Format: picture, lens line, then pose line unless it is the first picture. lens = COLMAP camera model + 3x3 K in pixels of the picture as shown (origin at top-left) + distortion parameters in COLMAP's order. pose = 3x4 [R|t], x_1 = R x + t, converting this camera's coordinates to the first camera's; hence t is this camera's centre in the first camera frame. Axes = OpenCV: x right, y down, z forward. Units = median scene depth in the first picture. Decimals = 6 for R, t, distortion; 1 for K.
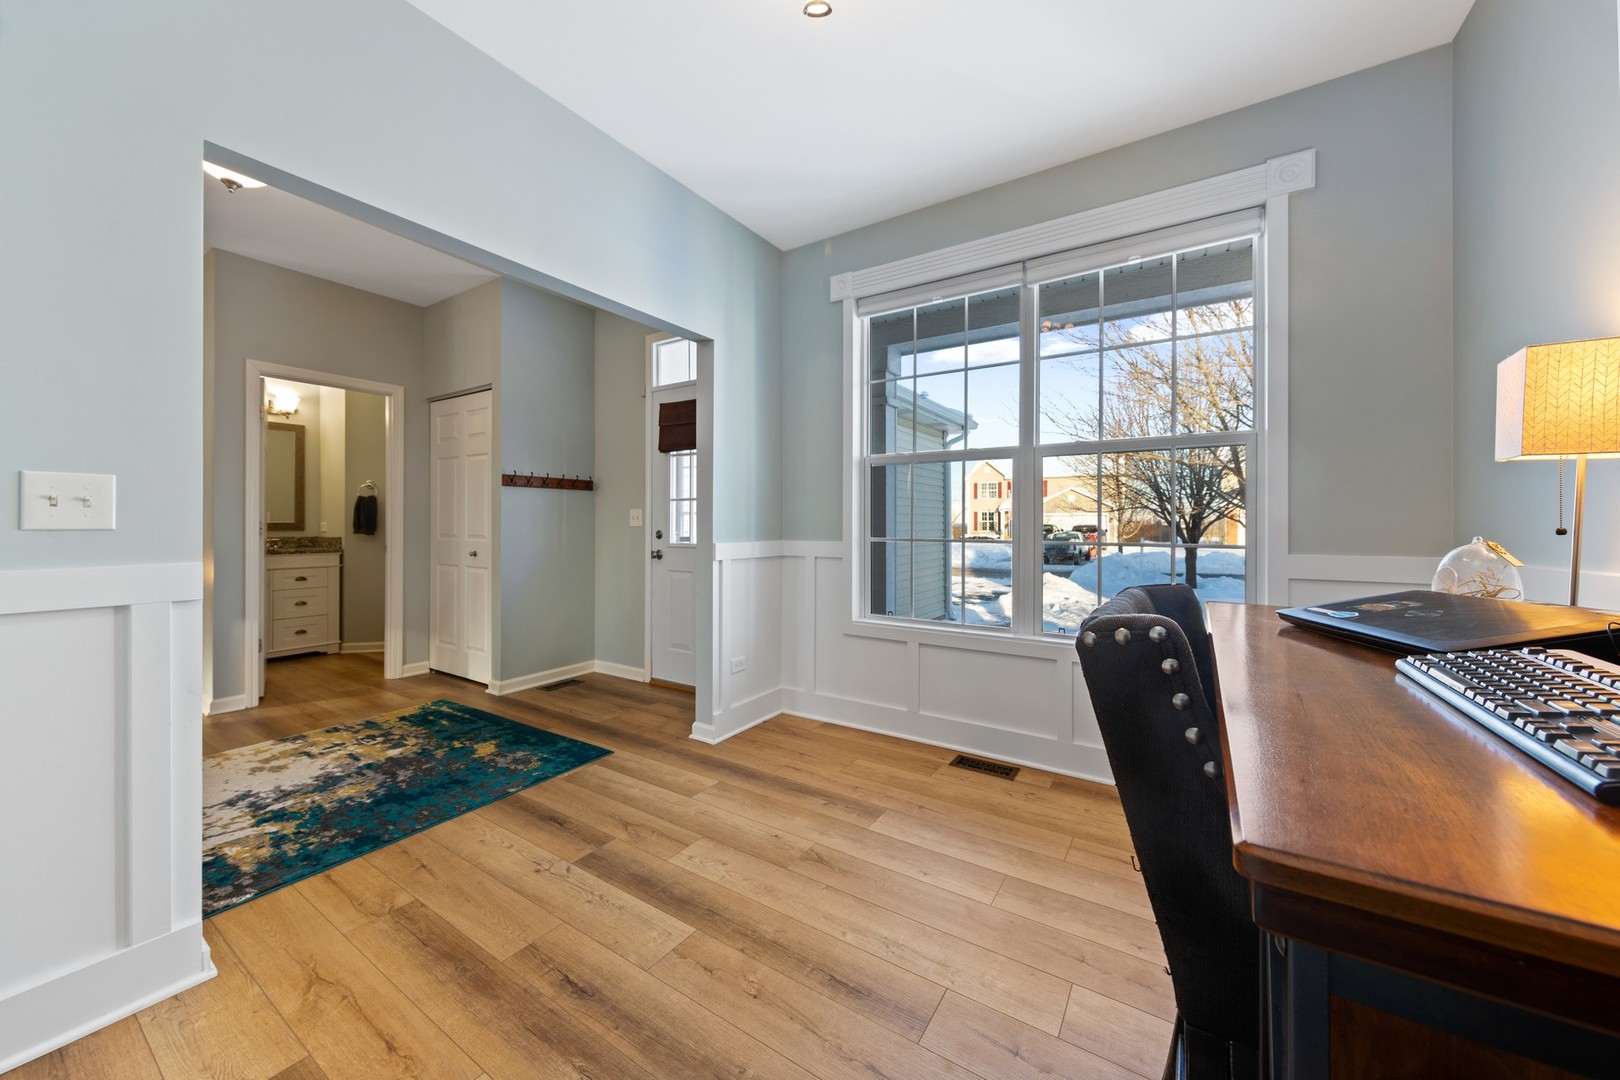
lens RADIAL K [[576.1, 0, 815.1], [0, 576.1, 528.2], [0, 0, 1]] dist [0.001277, 0.000045]
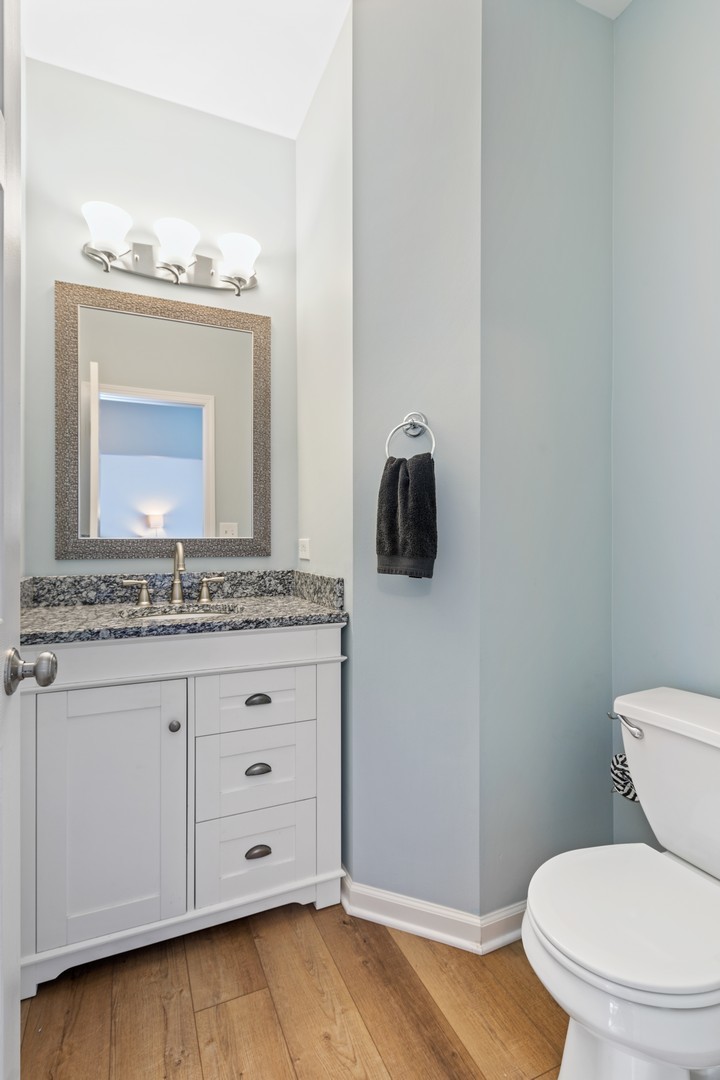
lens RADIAL K [[524.2, 0, 358.9], [0, 524.2, 540.2], [0, 0, 1]] dist [-0.001214, -0.000047]
pose [[0.837043, -0.002131, -0.547133, -0.636166], [0.000708, 0.999996, -0.002812, -0.007926], [0.547136, 0.001967, 0.837041, 0.732503]]
